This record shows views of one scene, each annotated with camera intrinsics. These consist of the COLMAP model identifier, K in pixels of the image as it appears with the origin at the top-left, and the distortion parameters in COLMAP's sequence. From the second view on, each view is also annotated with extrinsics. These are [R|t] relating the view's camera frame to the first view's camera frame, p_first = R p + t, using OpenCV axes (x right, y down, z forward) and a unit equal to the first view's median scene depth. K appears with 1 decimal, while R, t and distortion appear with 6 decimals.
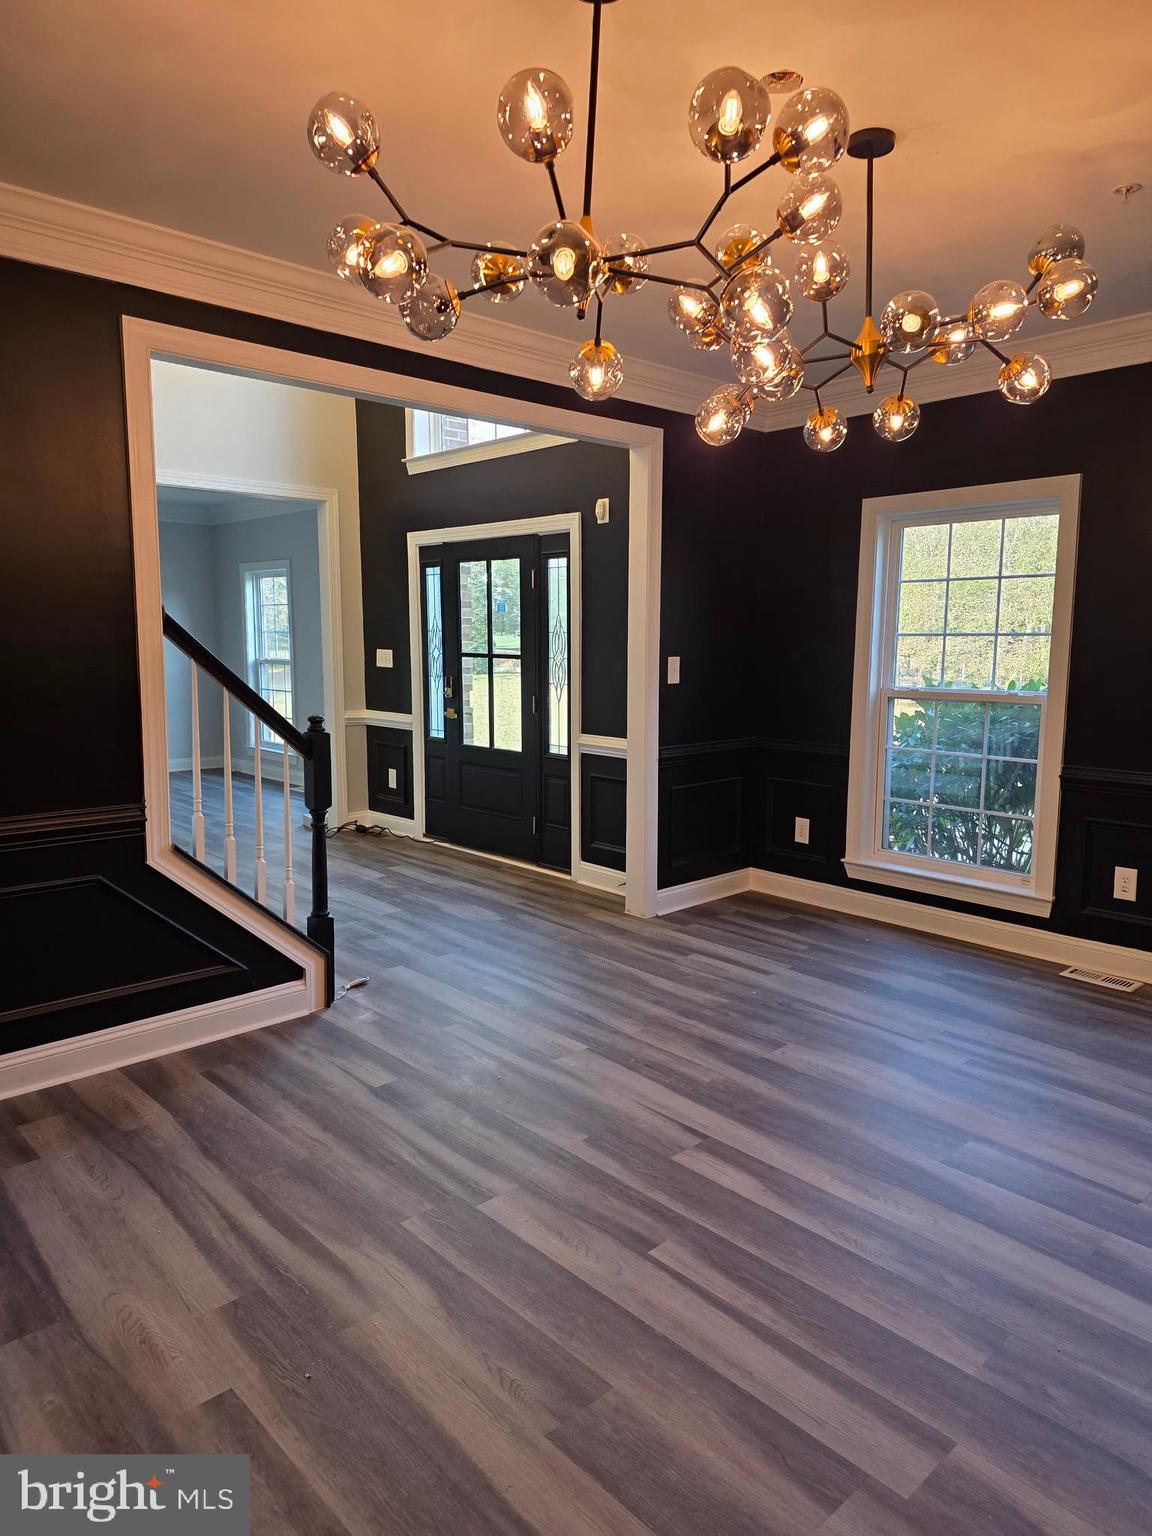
lens RADIAL K [[1024.5, 0, 576.0], [0, 1024.5, 768.0], [0, 0, 1]] dist [0.062148, -0.047929]
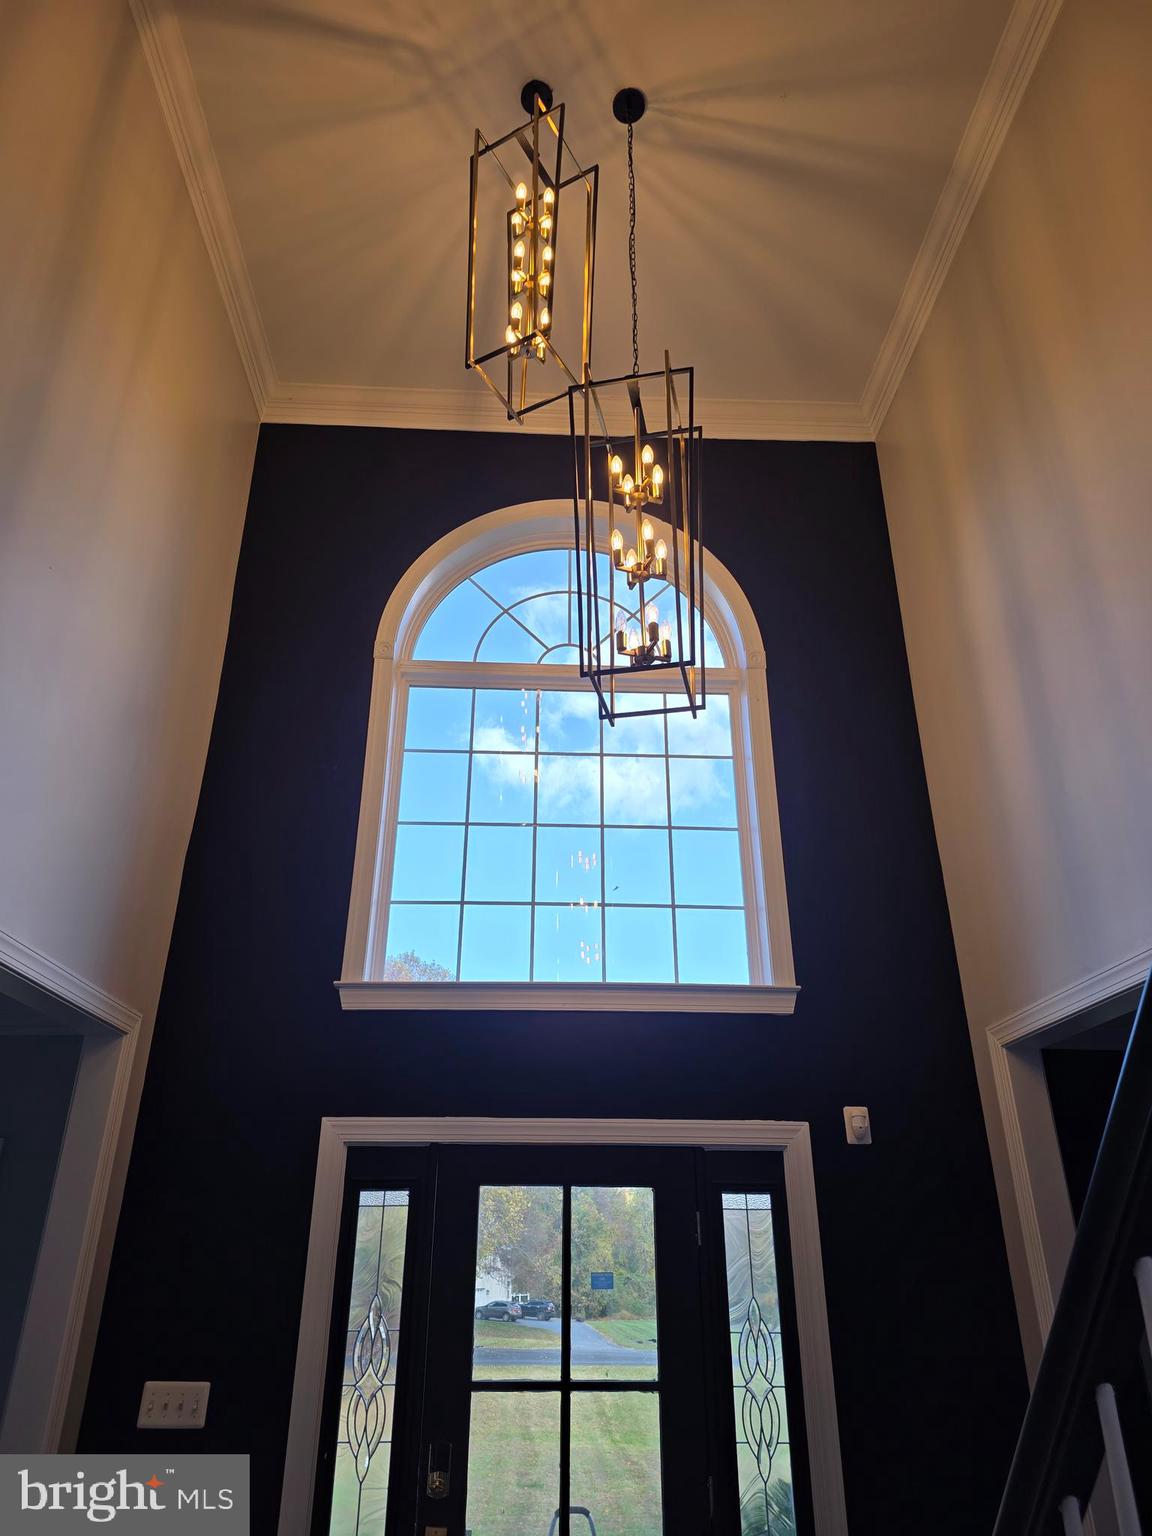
lens RADIAL K [[1024.5, 0, 576.0], [0, 1024.5, 768.0], [0, 0, 1]] dist [0.062148, -0.047929]
pose [[0.650029, 0.330424, 0.684312, -0.531647], [0.097793, 0.856656, -0.506535, -0.109504], [-0.753591, 0.396183, 0.524538, 0.599010]]
